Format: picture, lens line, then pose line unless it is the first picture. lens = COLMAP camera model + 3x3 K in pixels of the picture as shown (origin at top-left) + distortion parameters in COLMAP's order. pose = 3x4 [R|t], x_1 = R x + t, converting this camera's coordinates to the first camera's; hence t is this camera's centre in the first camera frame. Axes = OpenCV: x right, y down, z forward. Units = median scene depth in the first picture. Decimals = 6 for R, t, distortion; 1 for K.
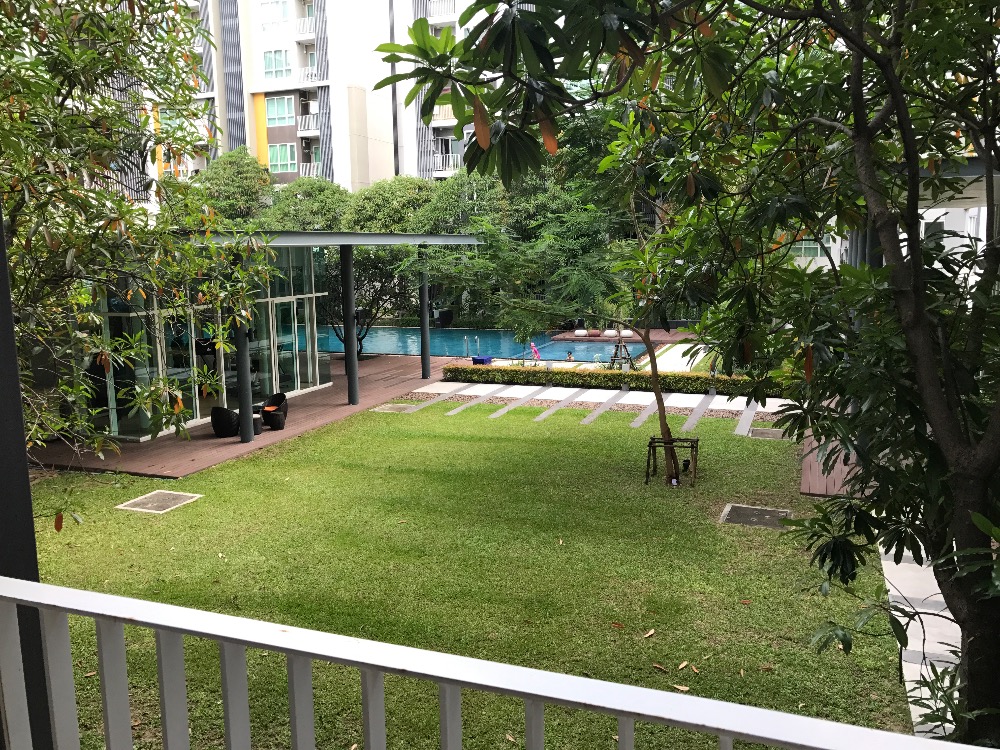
lens RADIAL K [[816.3, 0, 500.0], [0, 816.3, 375.0], [0, 0, 1]] dist [-0.005592, -0.010022]
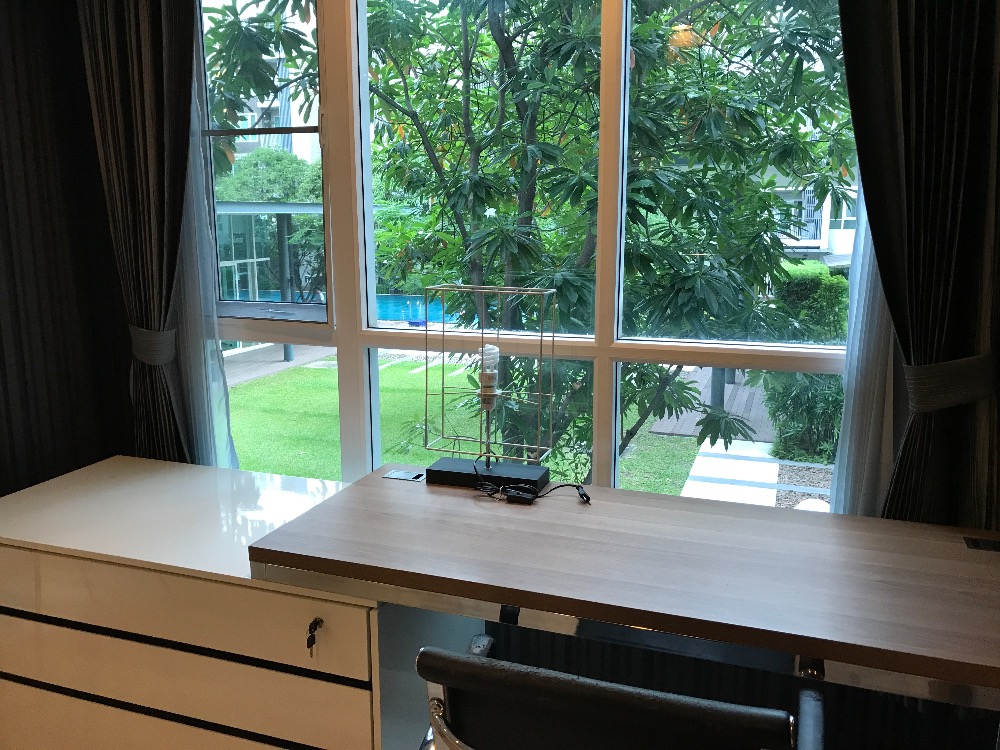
lens RADIAL K [[831.2, 0, 500.0], [0, 831.2, 375.0], [0, 0, 1]] dist [0.000555, 0.010355]
pose [[0.999911, 0.004865, 0.012405, 0.117492], [-0.005264, 0.999464, 0.032319, 0.023028], [-0.012241, -0.032382, 0.999401, -0.146147]]
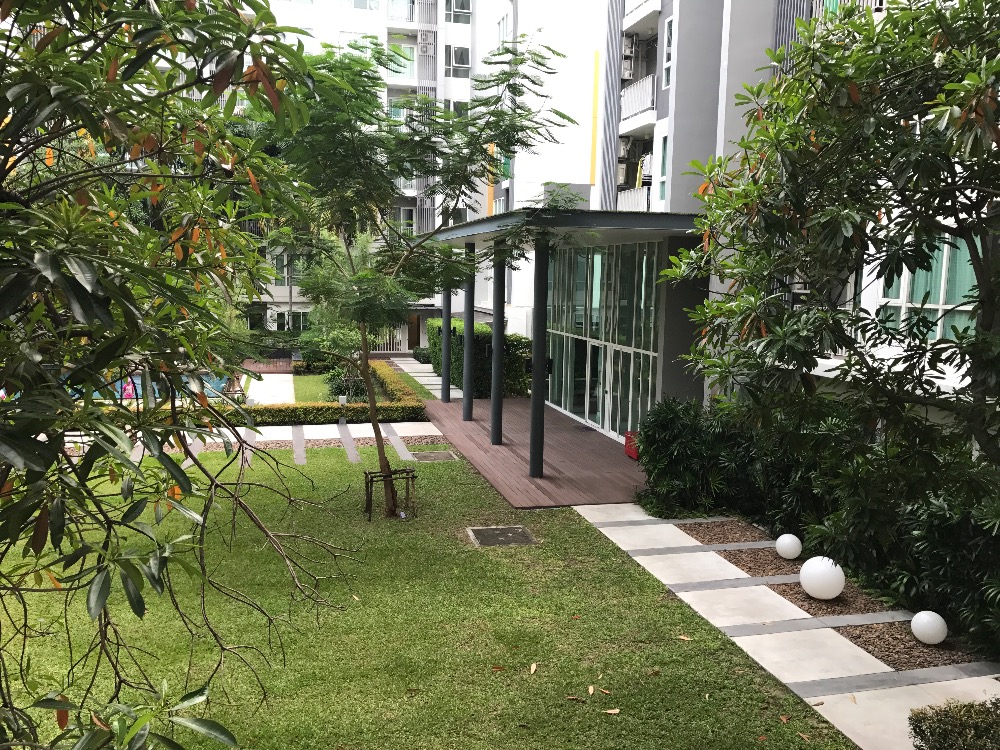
lens RADIAL K [[831.2, 0, 500.0], [0, 831.2, 375.0], [0, 0, 1]] dist [0.000555, 0.010355]
pose [[0.818305, -0.044971, 0.573022, -0.201729], [0.066239, 0.997671, -0.016295, -0.007606], [-0.570955, 0.051291, 0.819378, 0.103357]]
